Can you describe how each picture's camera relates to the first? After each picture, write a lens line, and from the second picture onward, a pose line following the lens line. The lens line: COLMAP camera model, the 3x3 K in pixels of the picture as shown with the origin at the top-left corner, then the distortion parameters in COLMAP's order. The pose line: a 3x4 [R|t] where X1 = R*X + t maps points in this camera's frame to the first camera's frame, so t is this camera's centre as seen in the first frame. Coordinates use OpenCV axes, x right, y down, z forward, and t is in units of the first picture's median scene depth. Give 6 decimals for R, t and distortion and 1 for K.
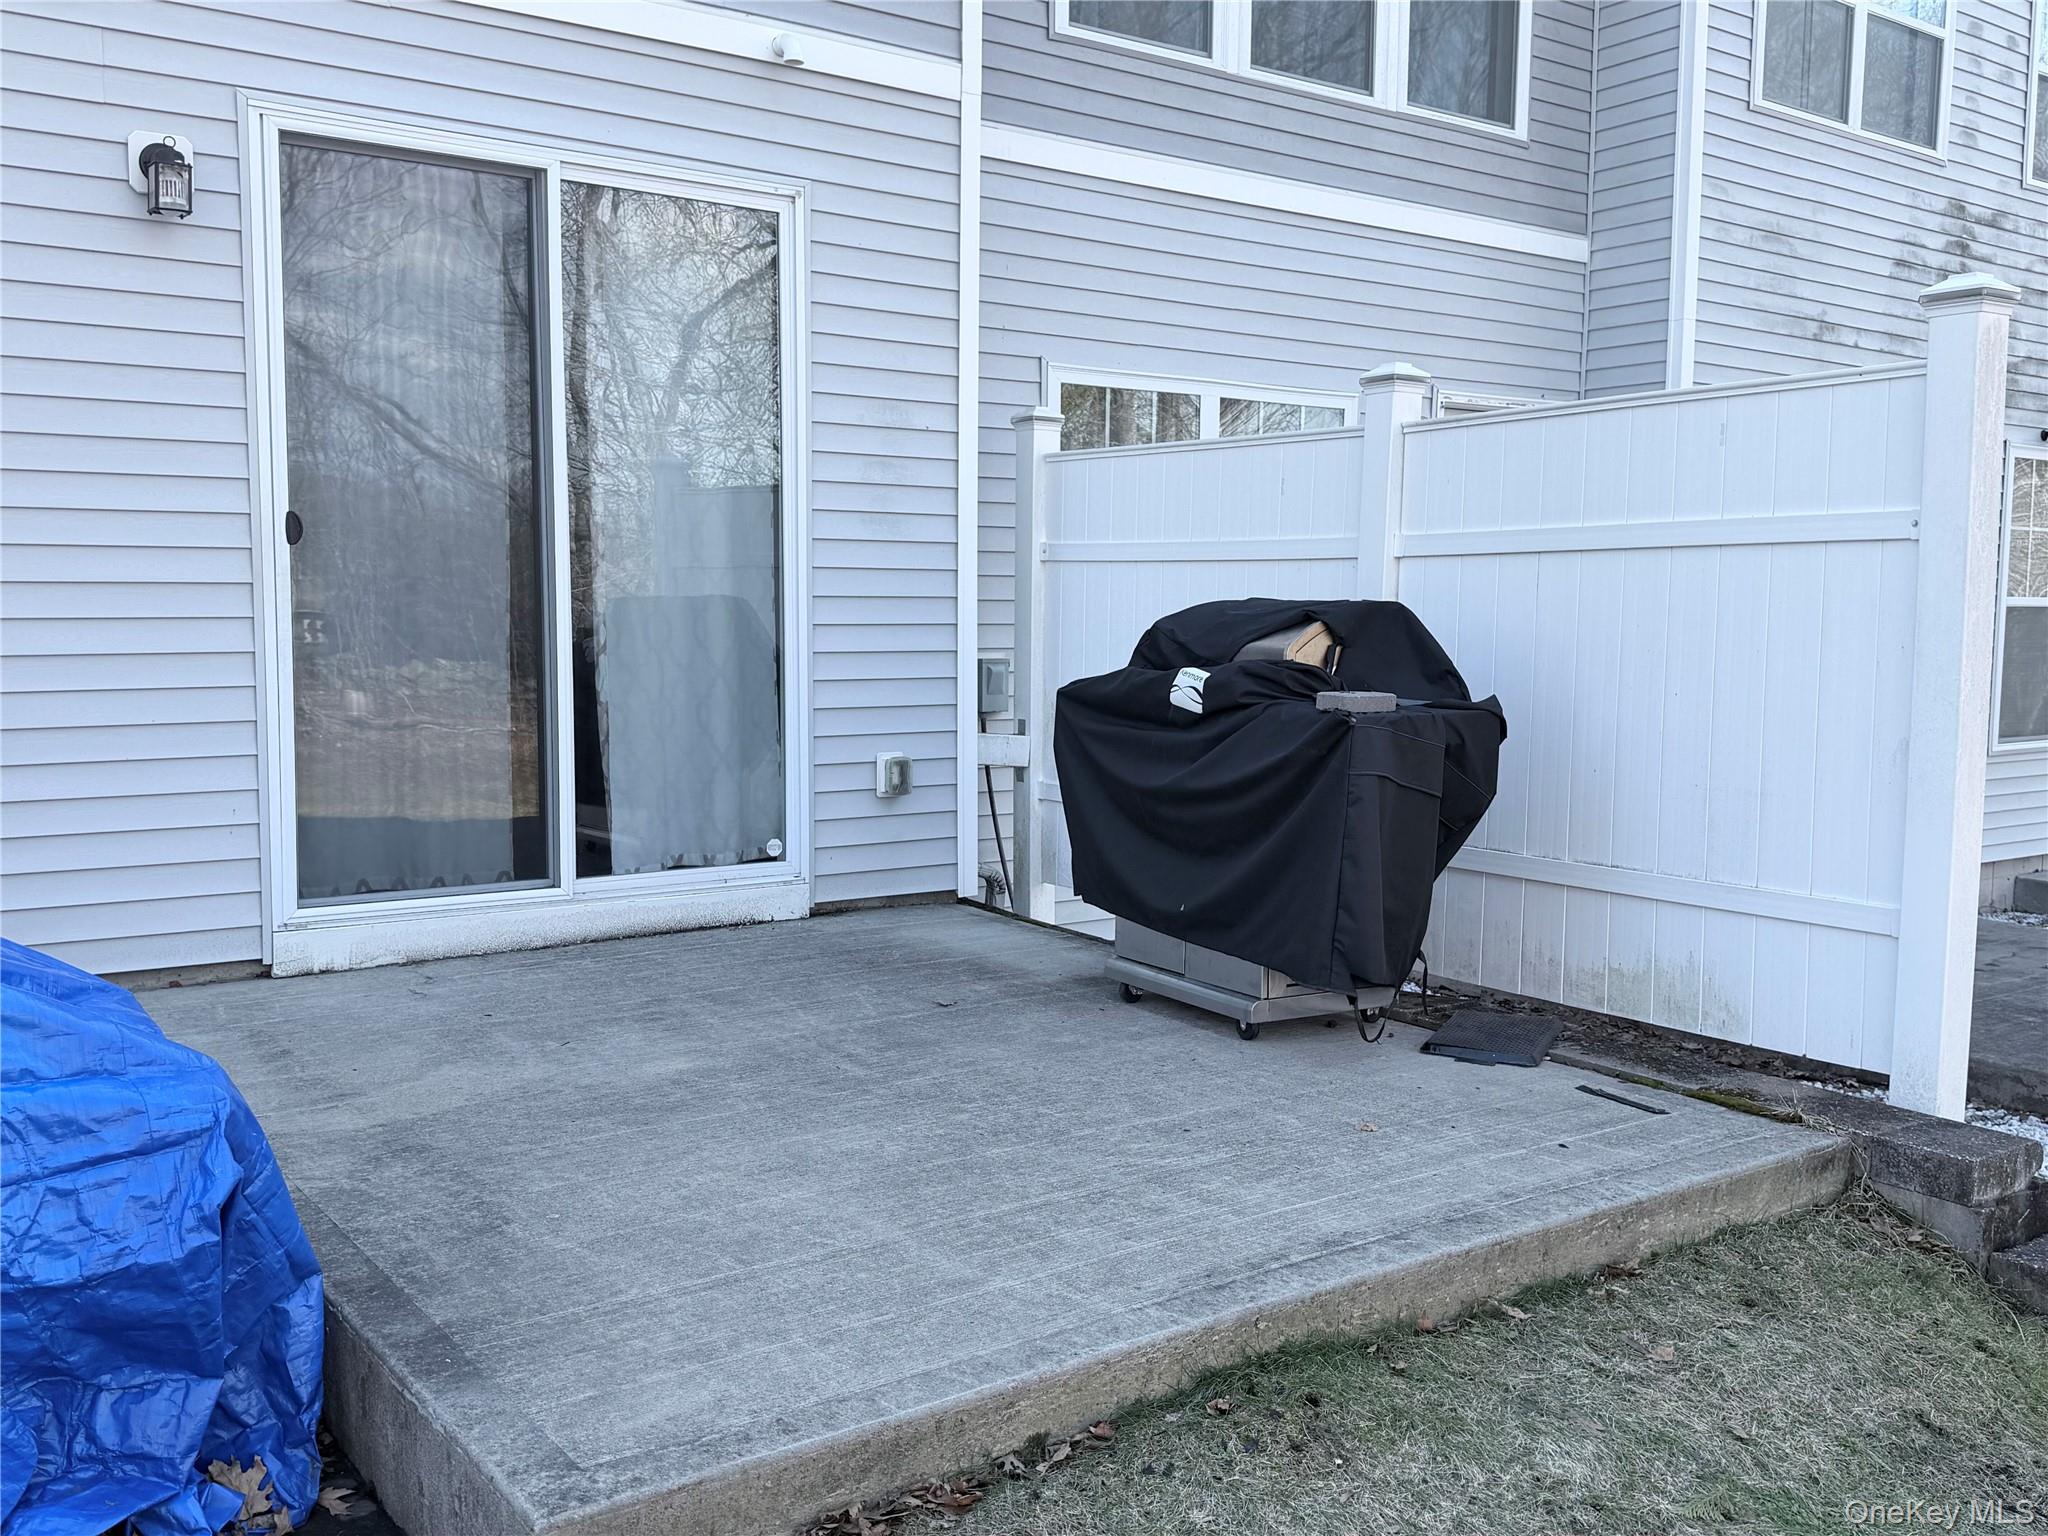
lens RADIAL K [[1848.6, 0, 1028.5], [0, 1848.6, 785.5], [0, 0, 1]] dist [0.055404, -0.012182]
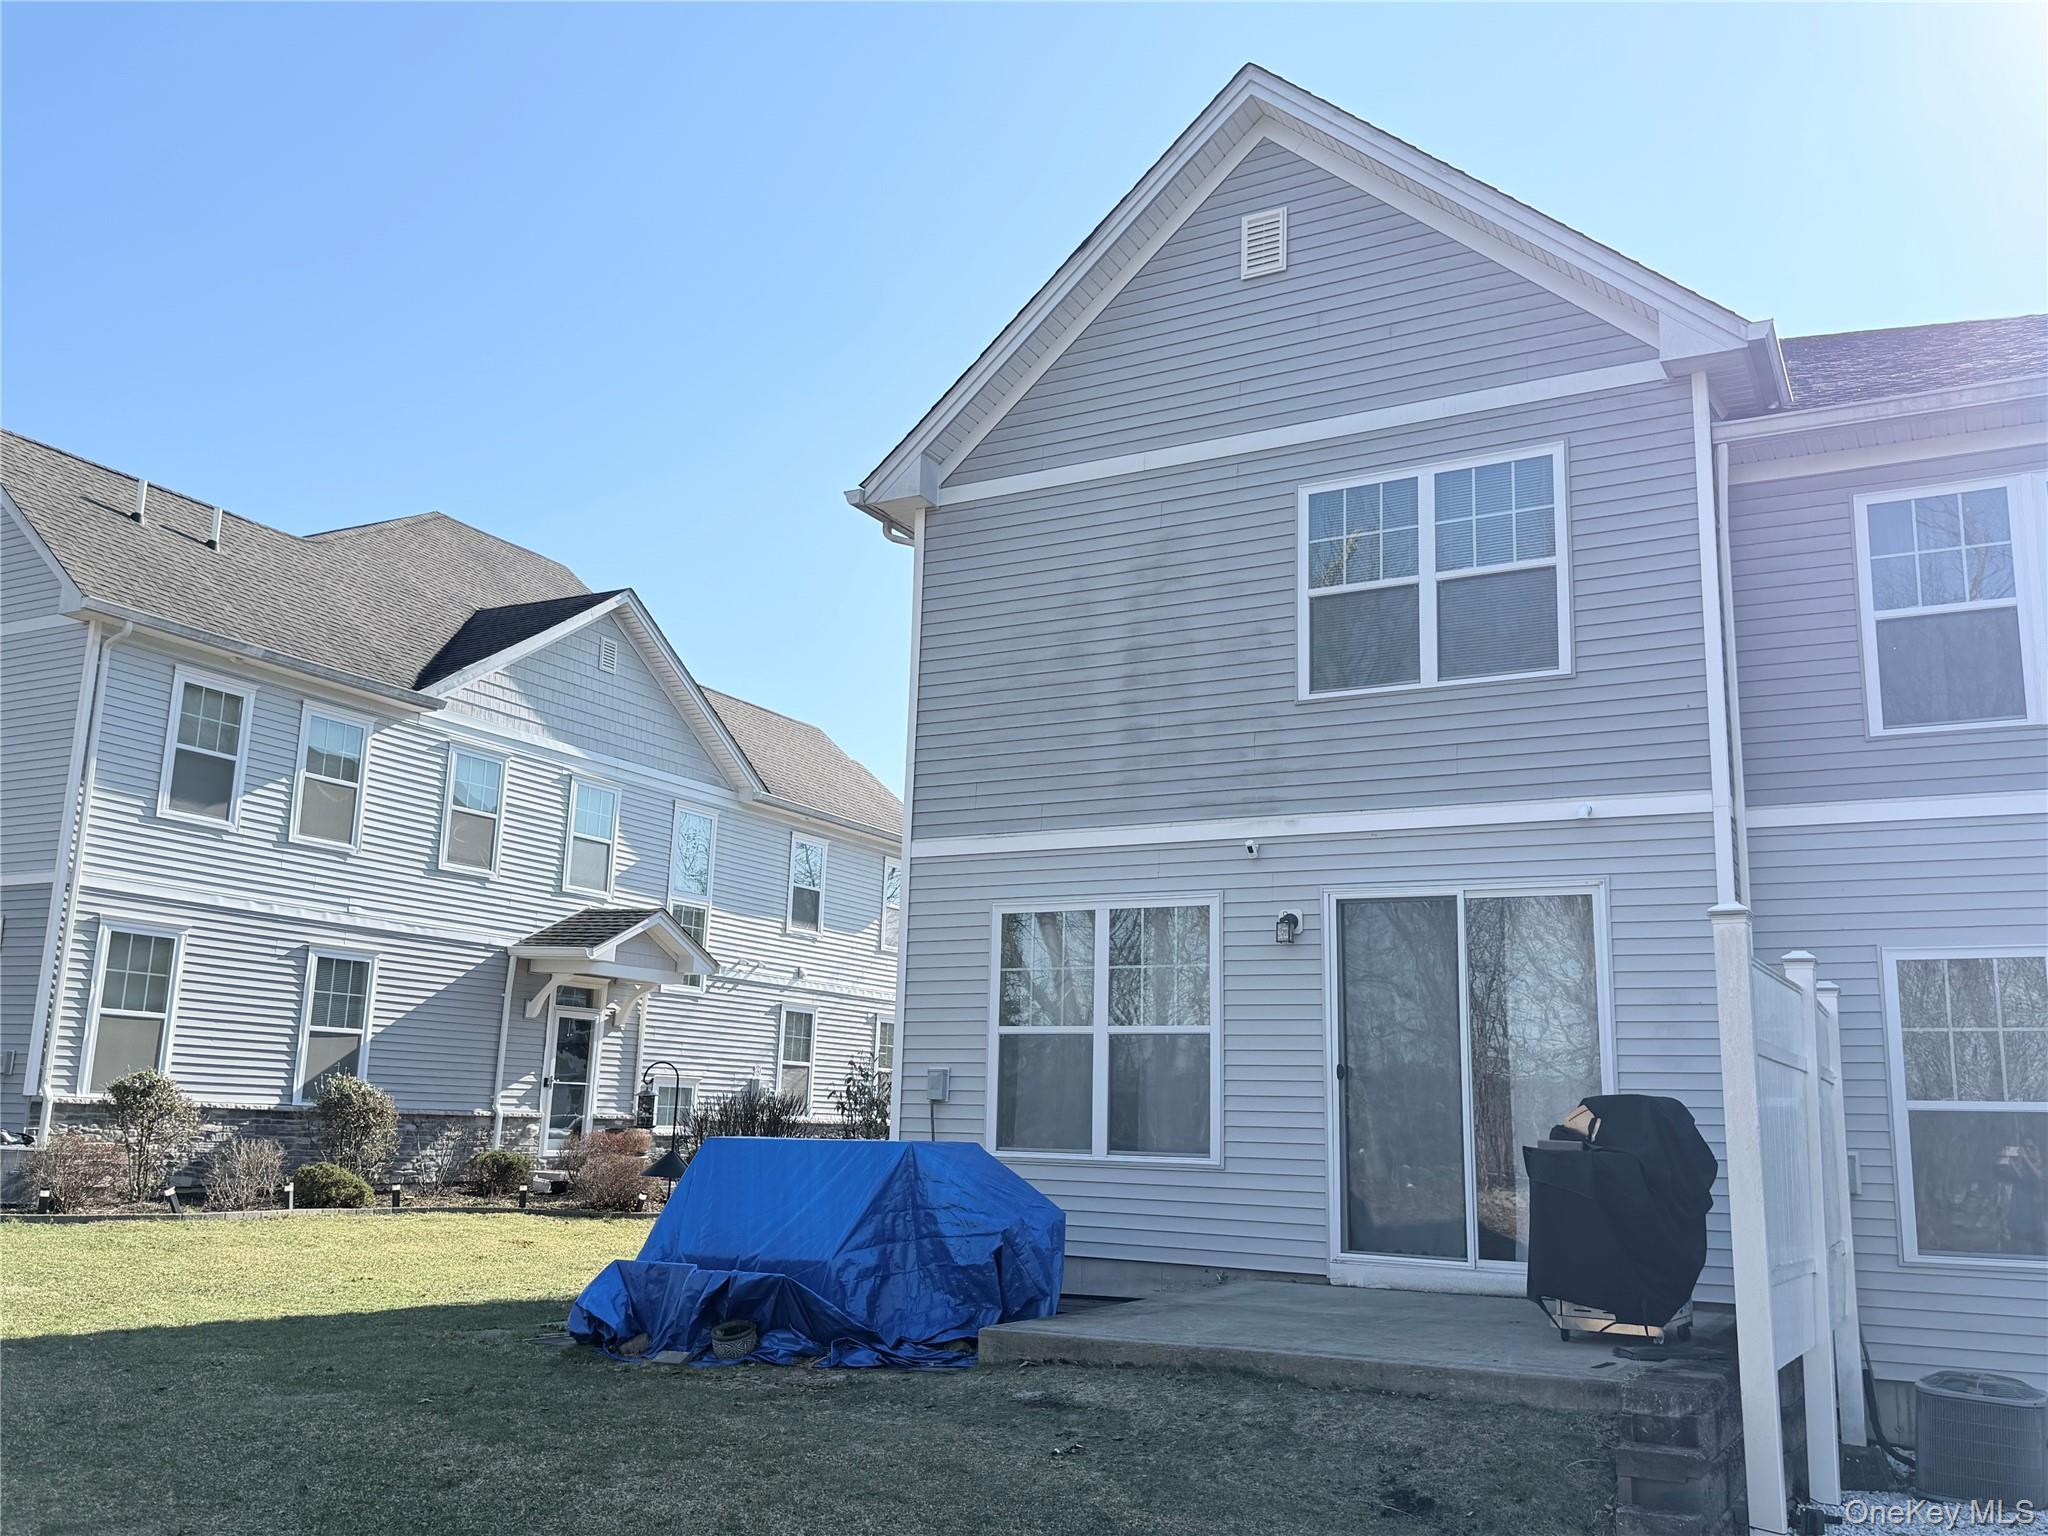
lens RADIAL K [[1733.4, 0, 1027.4], [0, 1733.4, 763.8], [0, 0, 1]] dist [-0.003823, -0.000565]
pose [[0.447567, -0.181311, -0.875677, 1.380713], [-0.117546, 0.958805, -0.258602, 0.091523], [0.886491, 0.218674, 0.407817, -0.259781]]
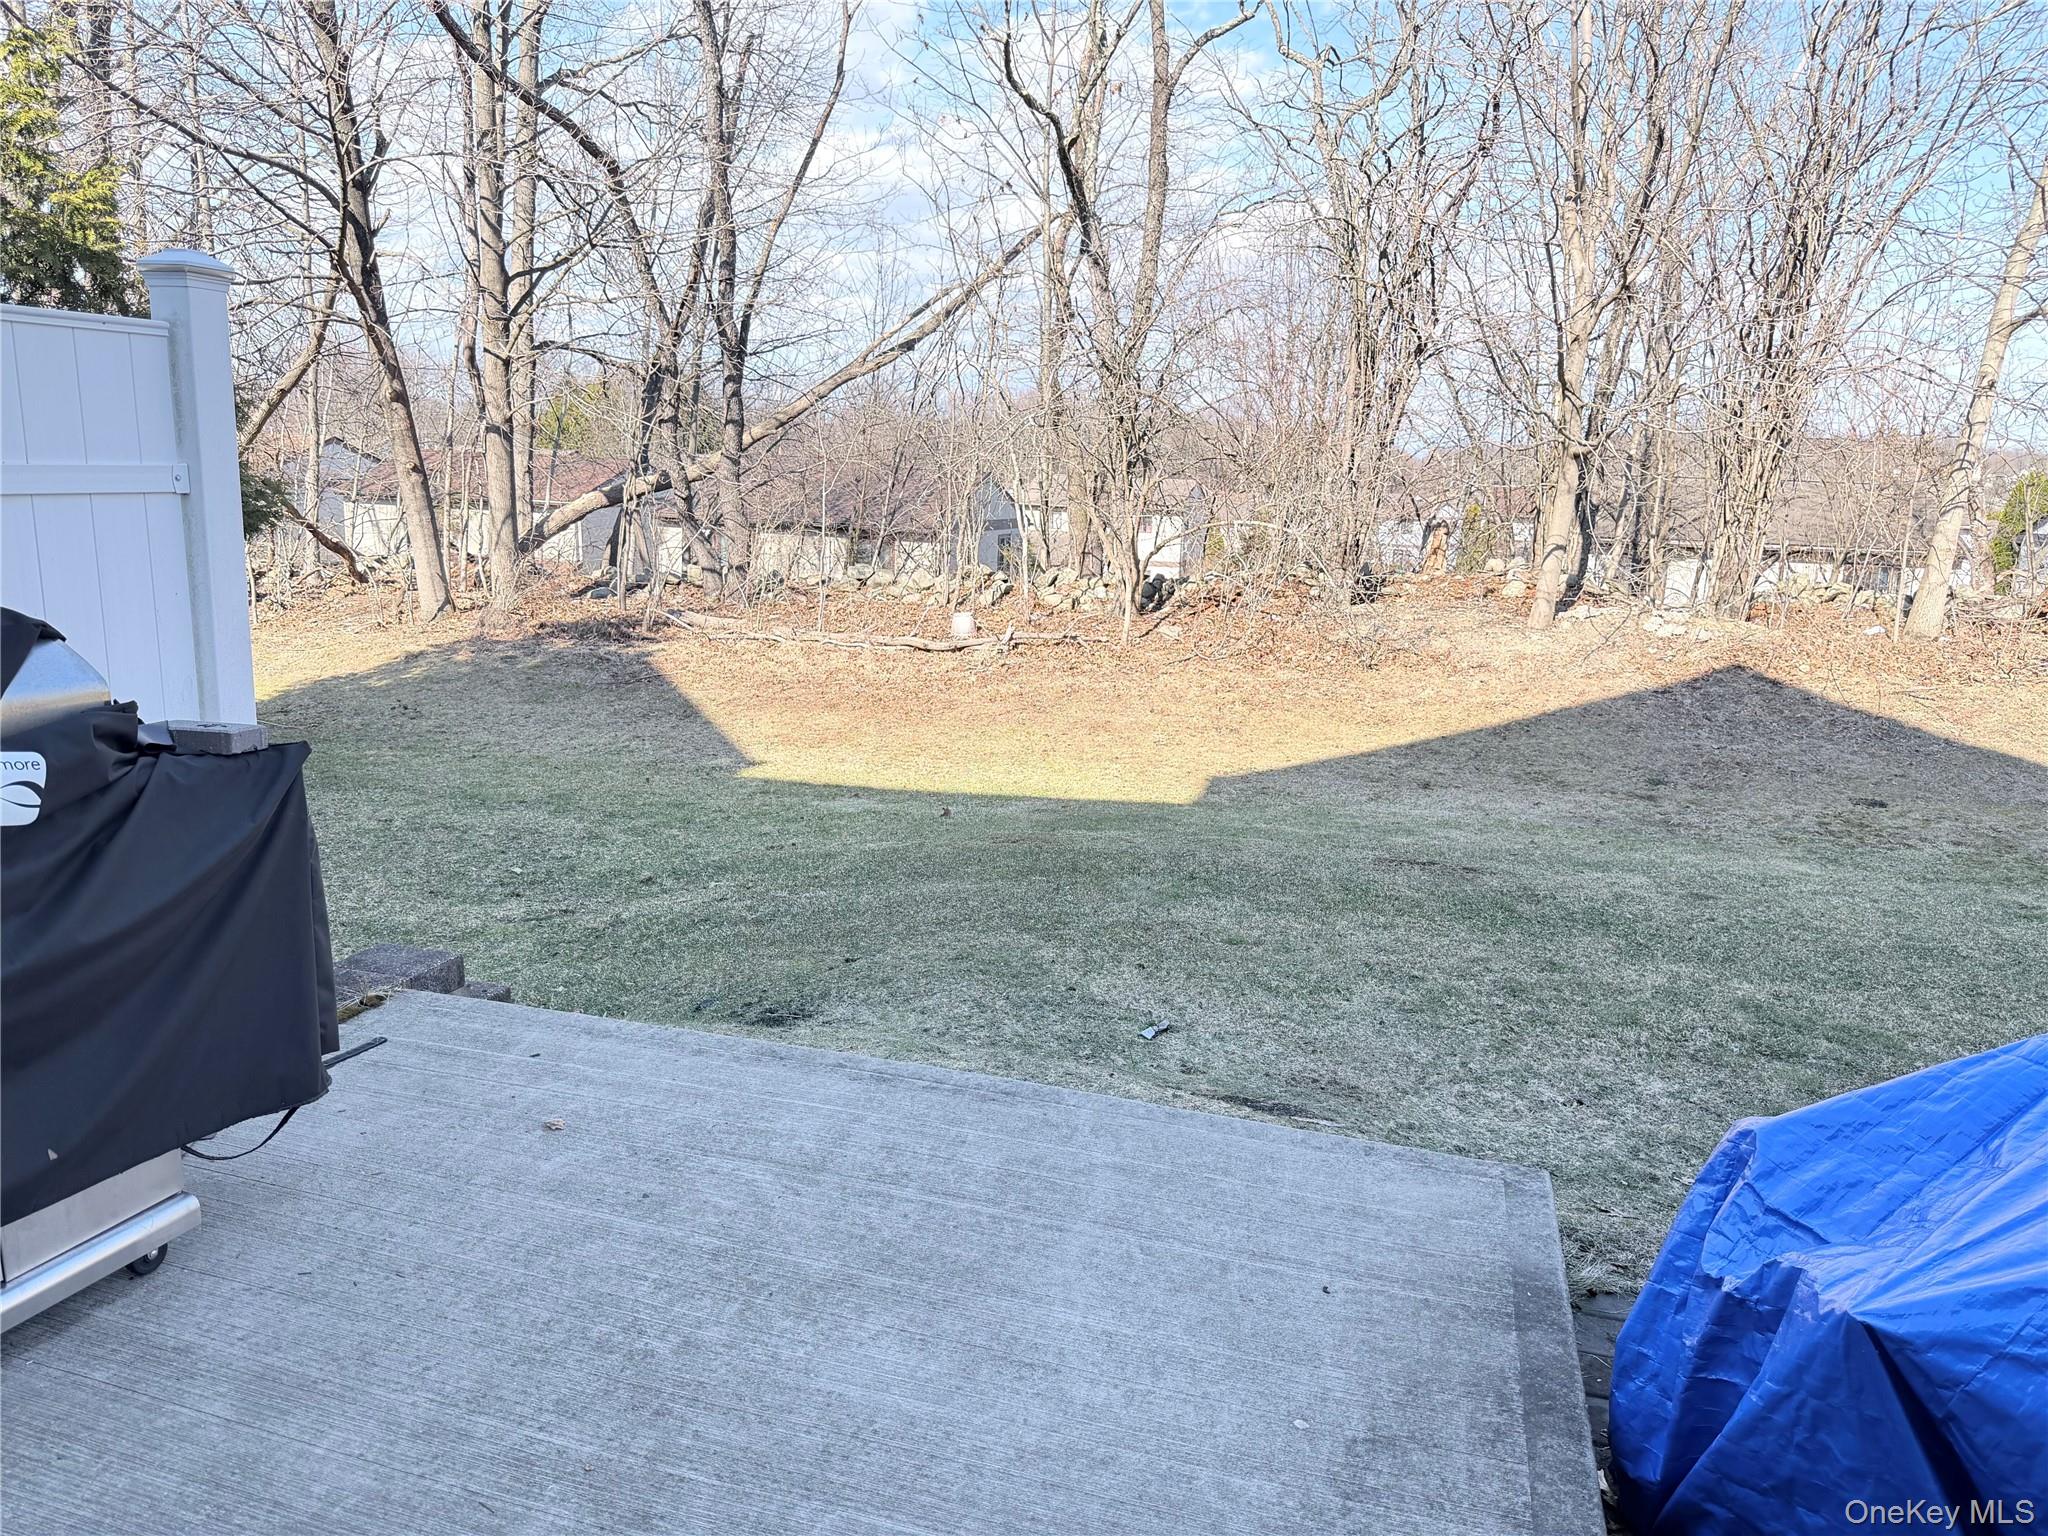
lens RADIAL K [[1437.7, 0, 1029.5], [0, 1437.7, 771.7], [0, 0, 1]] dist [0.011778, -0.004467]
pose [[-0.617665, -0.202004, 0.760055, -0.423311], [0.037339, 0.957827, 0.284910, -0.168303], [-0.785554, 0.204359, -0.584074, 0.971849]]
